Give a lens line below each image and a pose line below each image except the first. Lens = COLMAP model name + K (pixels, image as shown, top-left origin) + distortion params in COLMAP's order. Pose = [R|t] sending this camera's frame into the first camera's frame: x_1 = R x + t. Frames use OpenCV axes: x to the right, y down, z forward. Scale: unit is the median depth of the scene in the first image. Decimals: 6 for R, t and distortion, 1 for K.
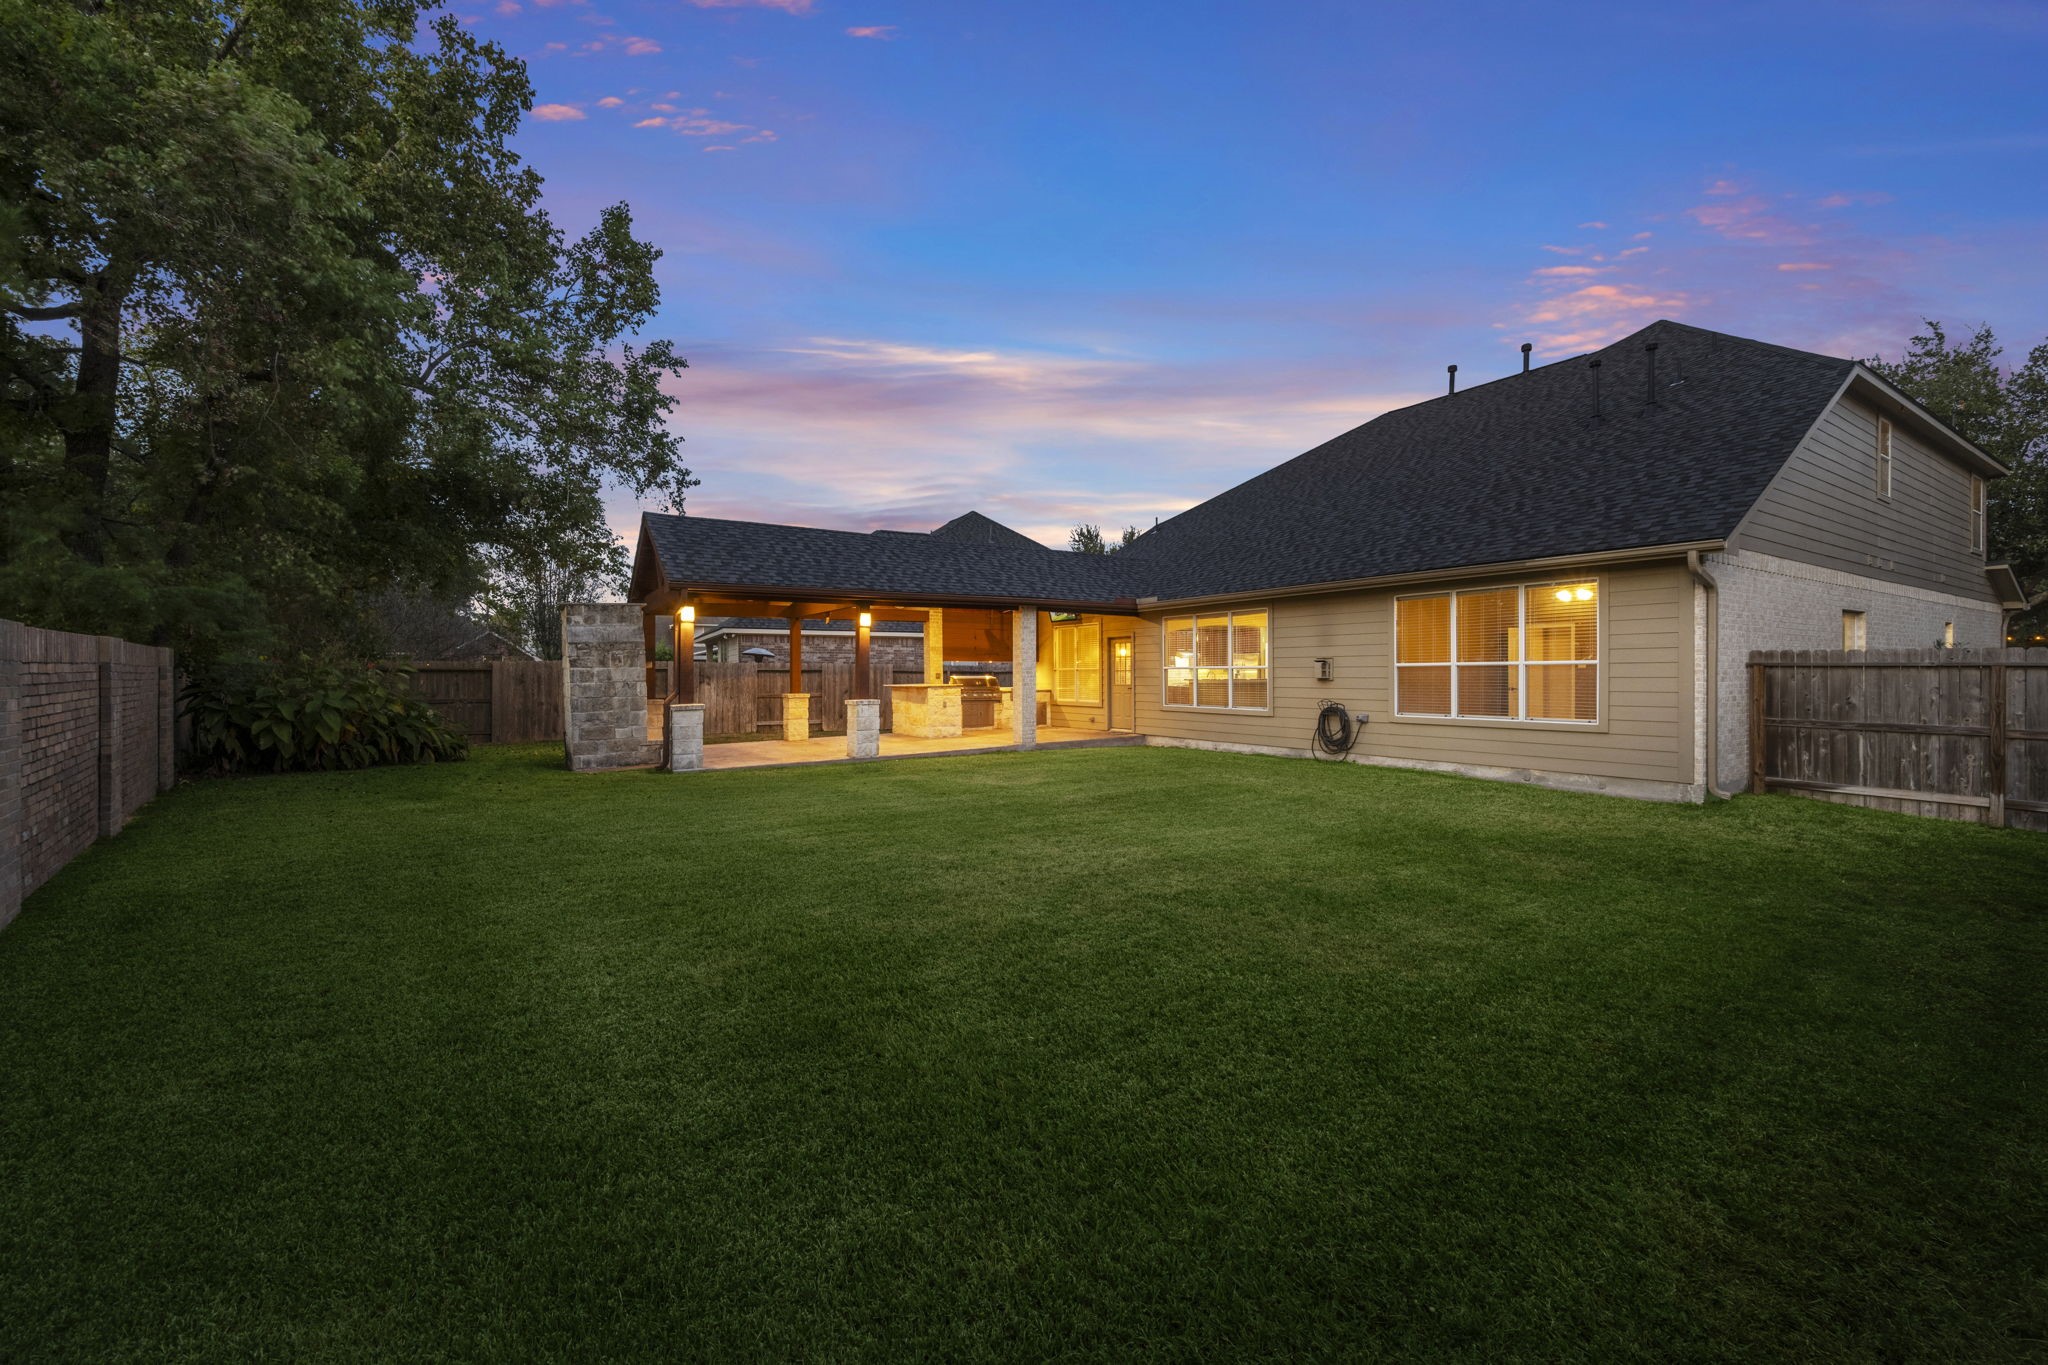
lens RADIAL K [[844.7, 0, 1024.0], [0, 844.7, 682.5], [0, 0, 1]] dist [-0.000145, -0.000022]
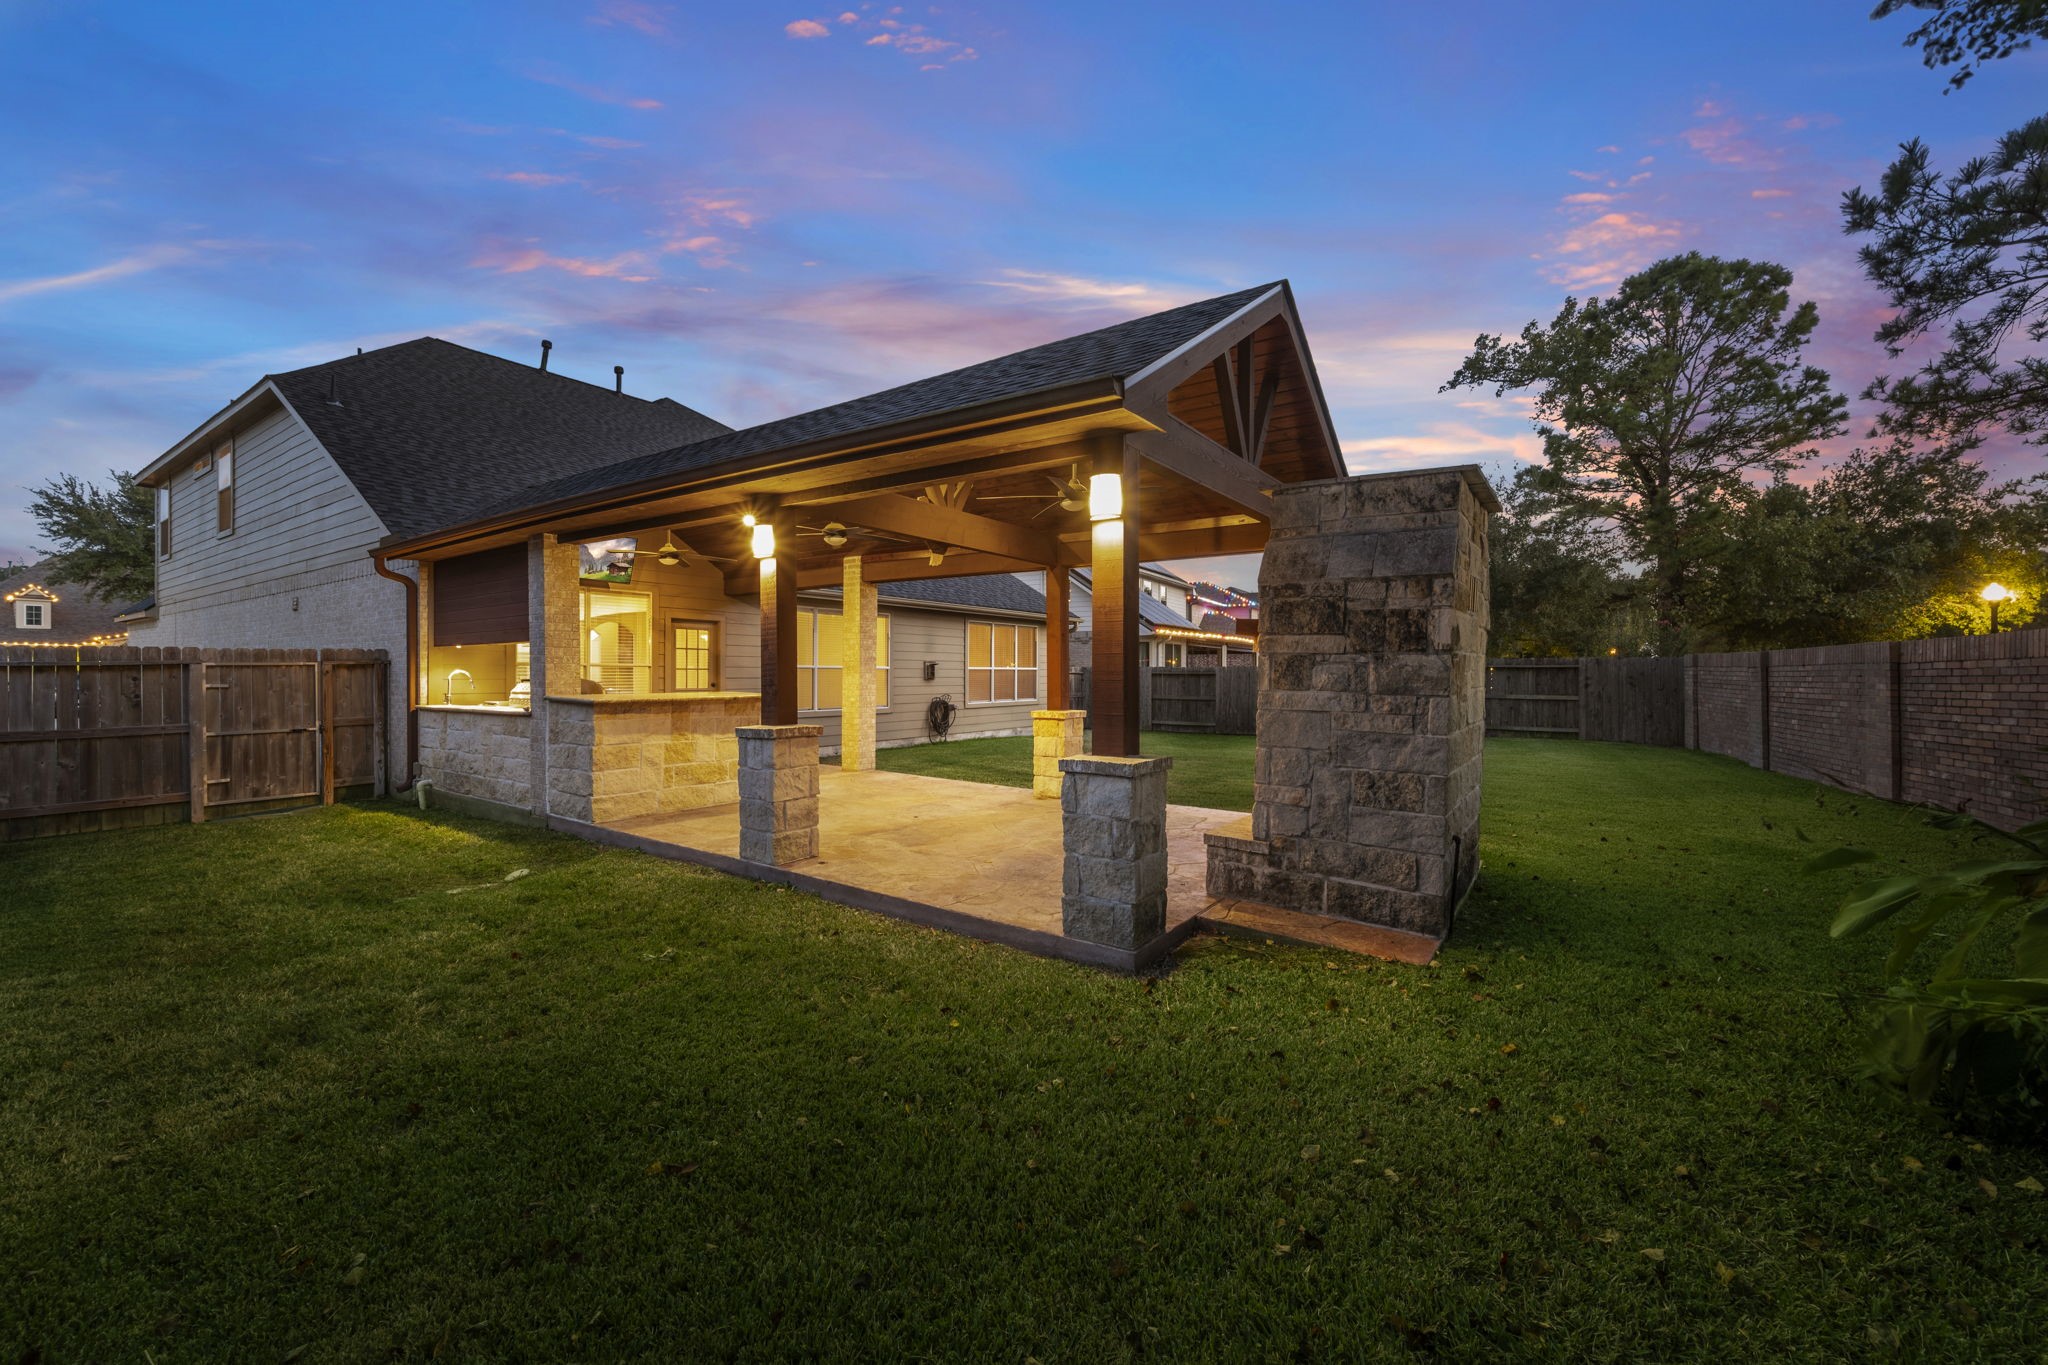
lens RADIAL K [[844.7, 0, 1024.0], [0, 844.7, 682.5], [0, 0, 1]] dist [-0.000145, -0.000022]
pose [[-0.342923, -0.008705, 0.939323, -0.916542], [0.004771, 0.999928, 0.011009, -0.011101], [-0.939351, 0.008257, -0.342857, 1.362901]]
